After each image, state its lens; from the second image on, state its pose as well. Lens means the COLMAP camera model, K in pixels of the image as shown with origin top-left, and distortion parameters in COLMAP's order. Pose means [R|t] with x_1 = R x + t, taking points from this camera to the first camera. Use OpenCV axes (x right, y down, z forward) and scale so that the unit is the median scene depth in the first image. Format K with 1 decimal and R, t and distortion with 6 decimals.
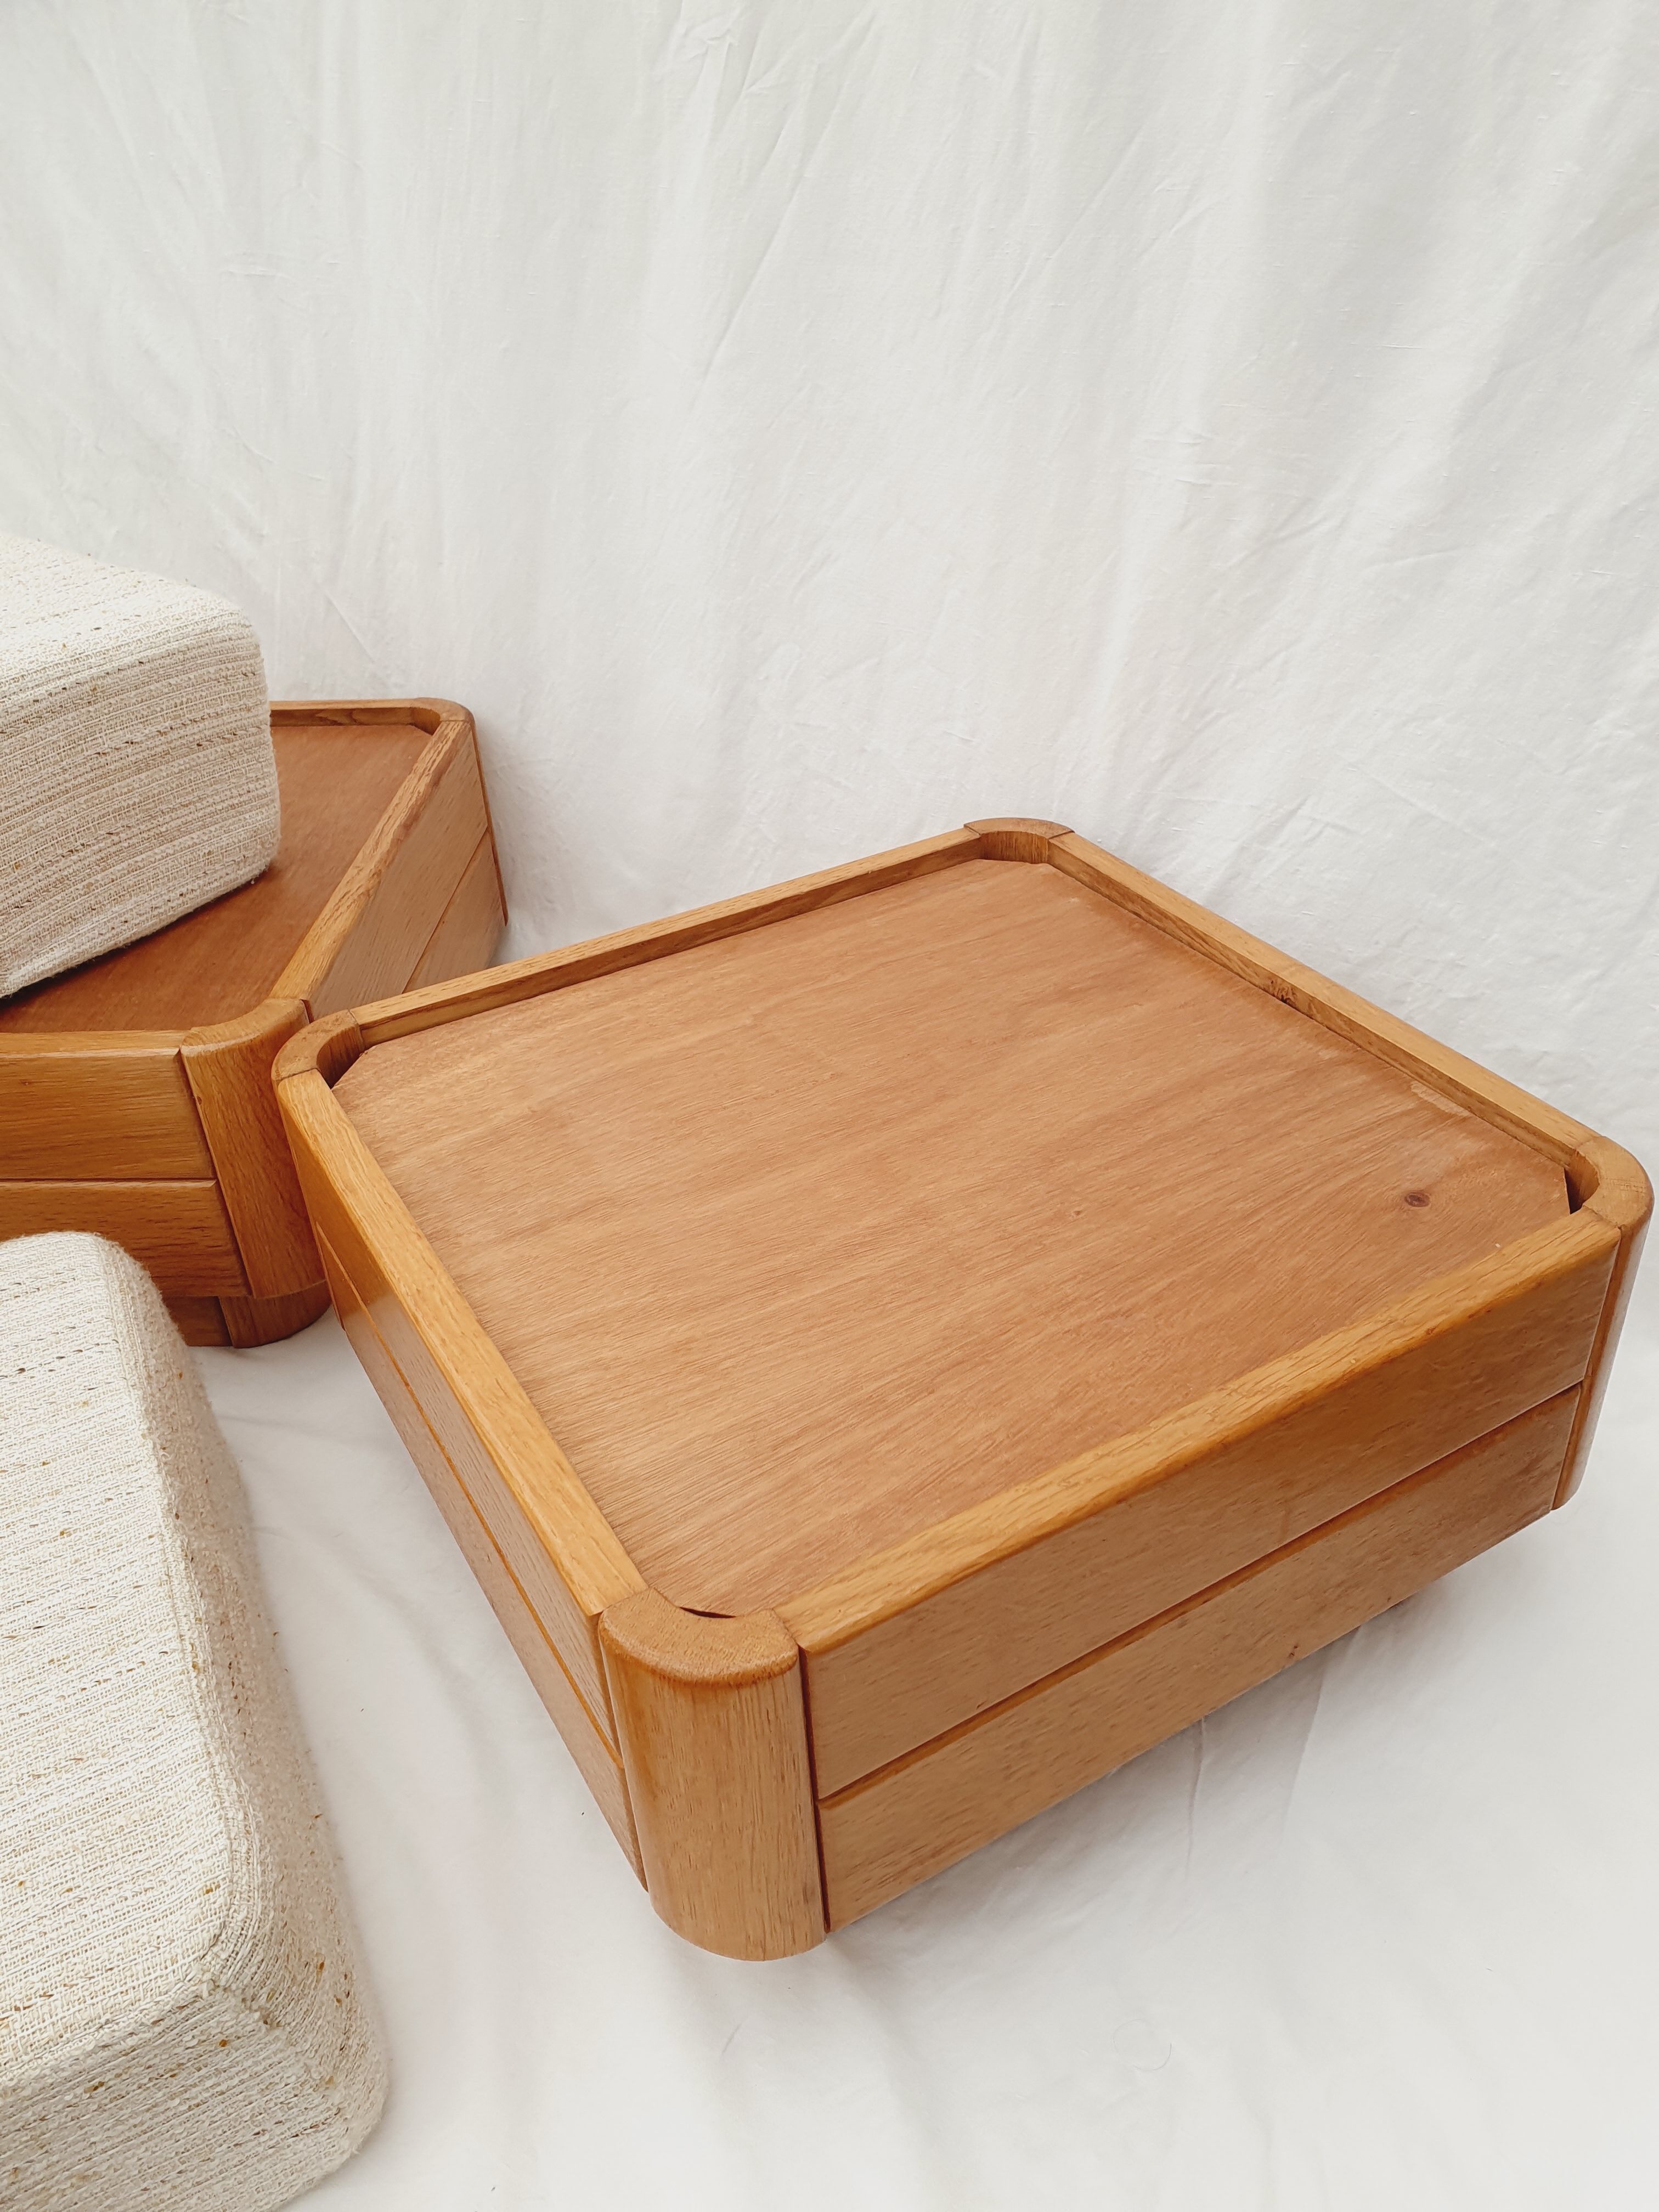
lens RADIAL K [[1727.9, 0, 860.5], [0, 1727.9, 1114.9], [0, 0, 1]] dist [0.040341, -0.001523]
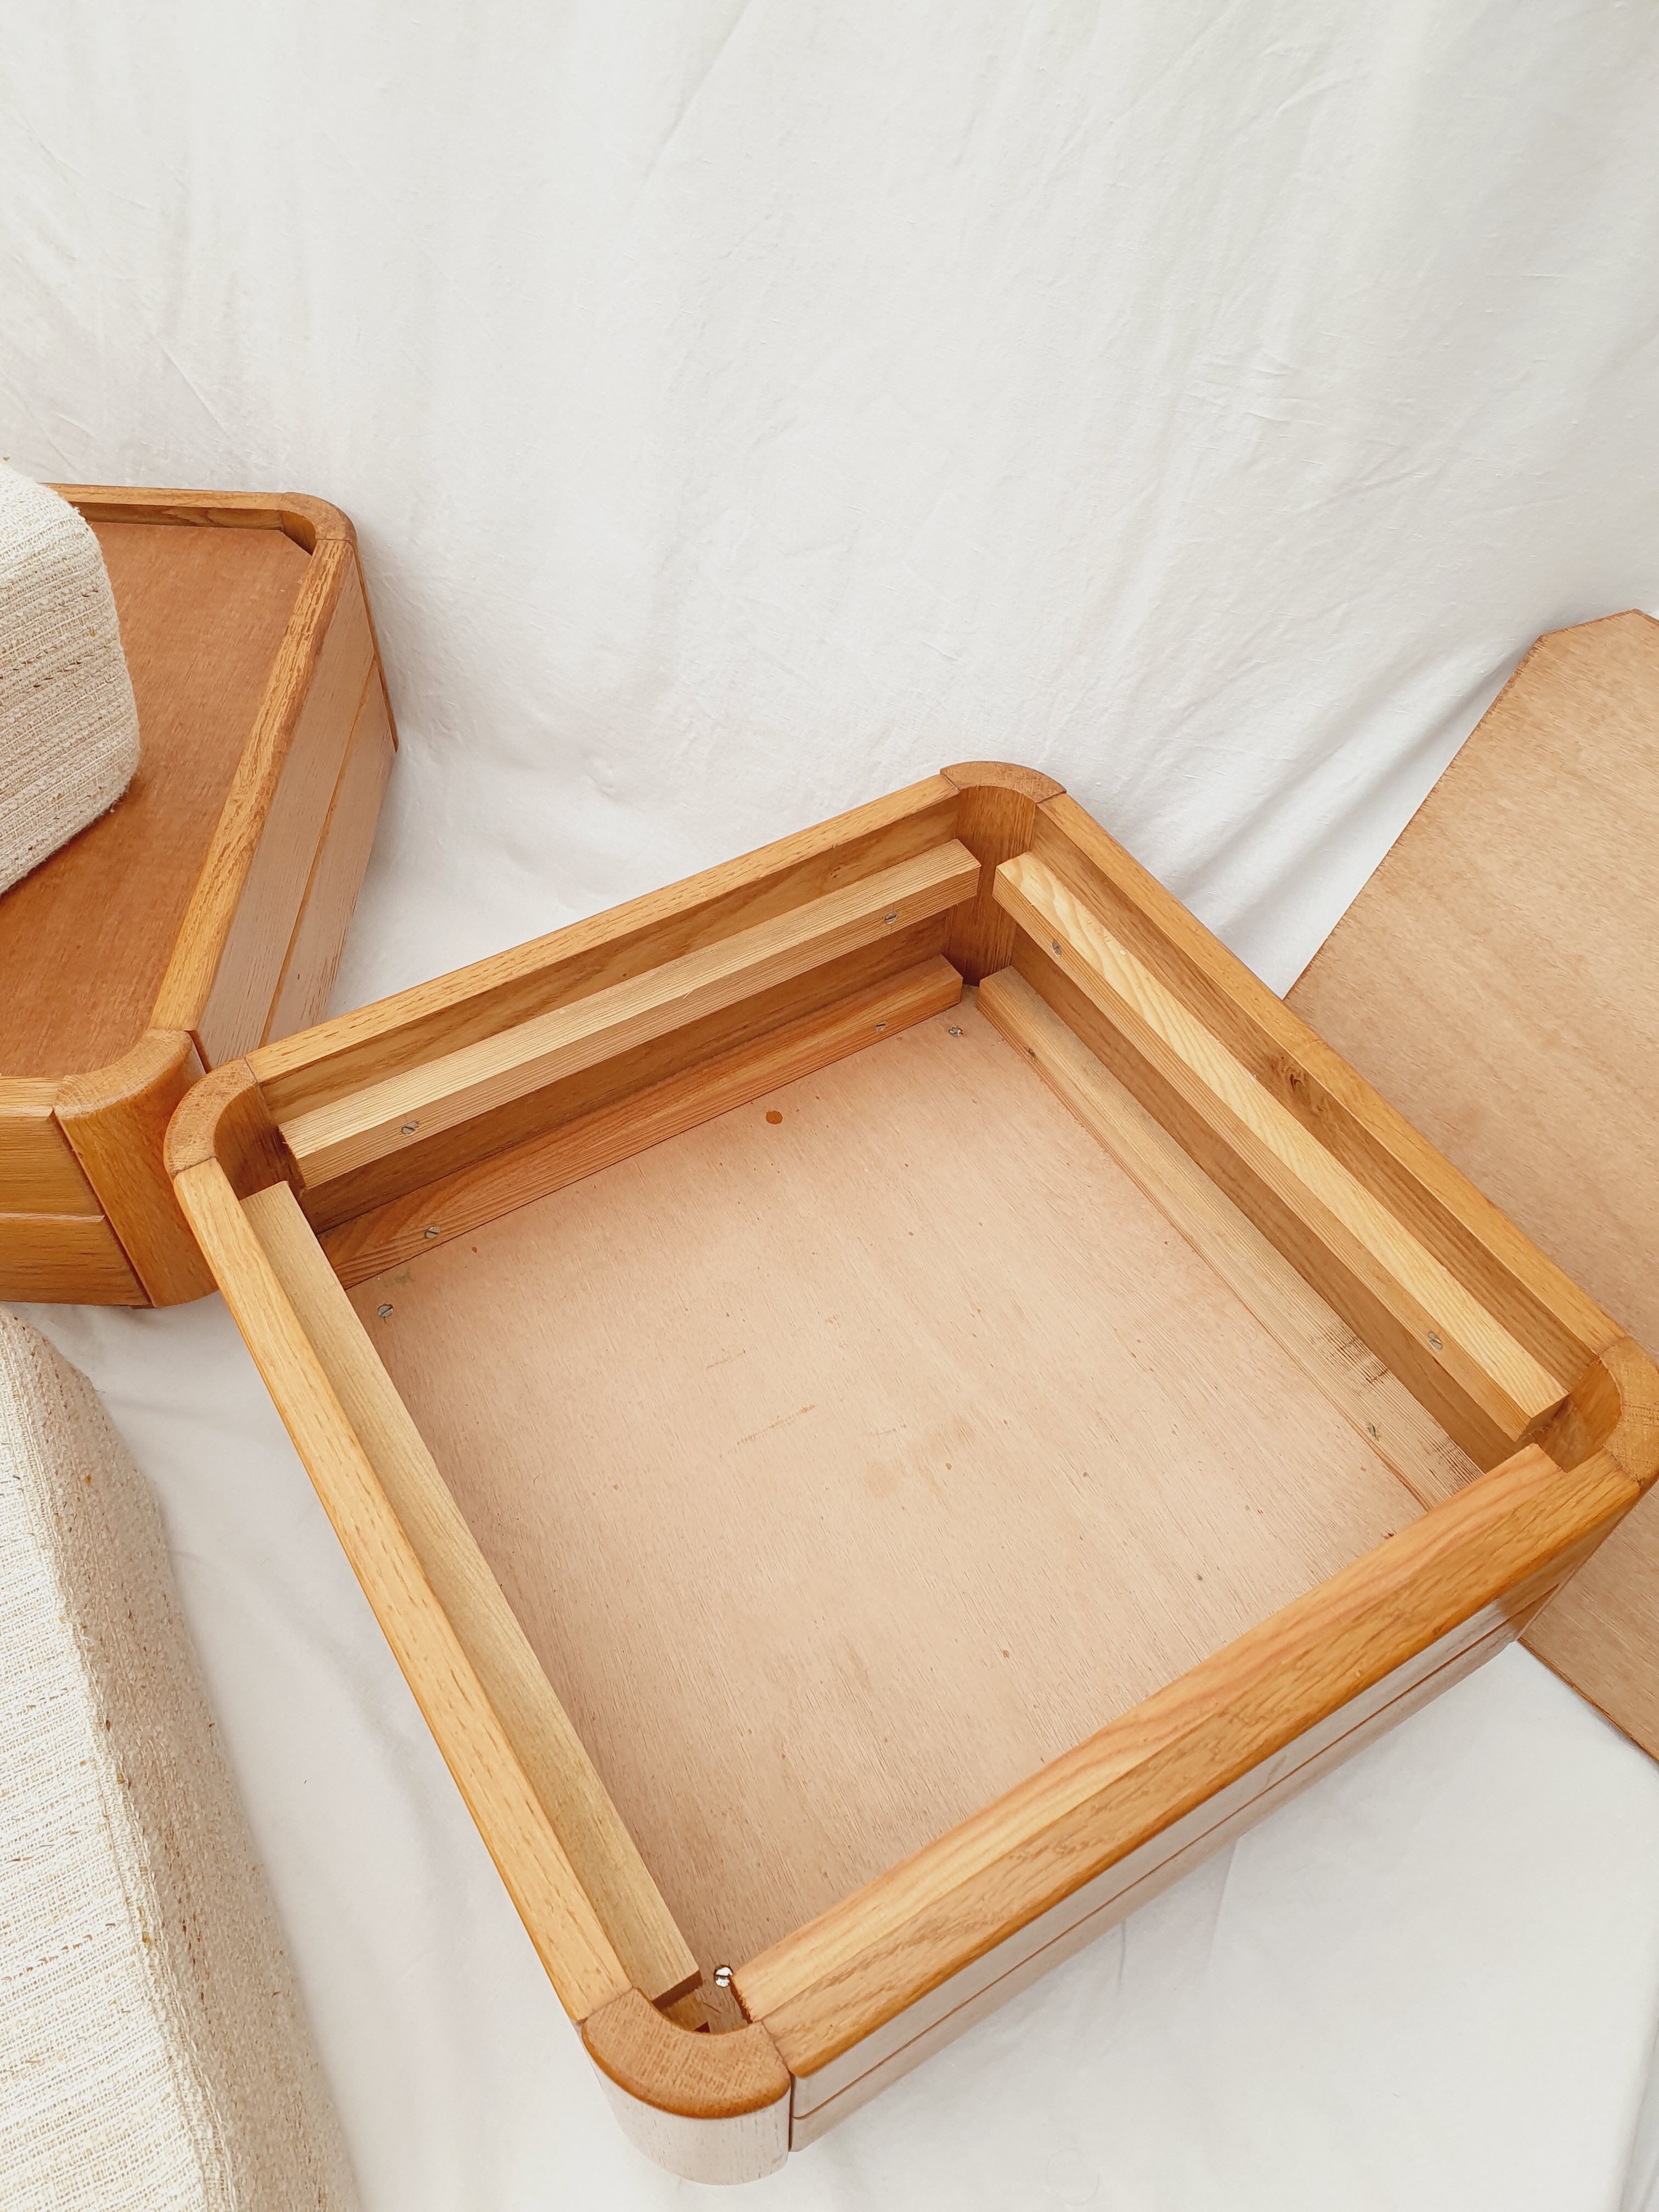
lens RADIAL K [[1721.8, 0, 829.5], [0, 1721.8, 1106.0], [0, 0, 1]] dist [0.025054, 0.004074]
pose [[0.997862, 0.023916, 0.060822, -0.050382], [-0.041106, 0.953185, 0.299581, -0.298599], [-0.050809, -0.301441, 0.952130, 0.139673]]
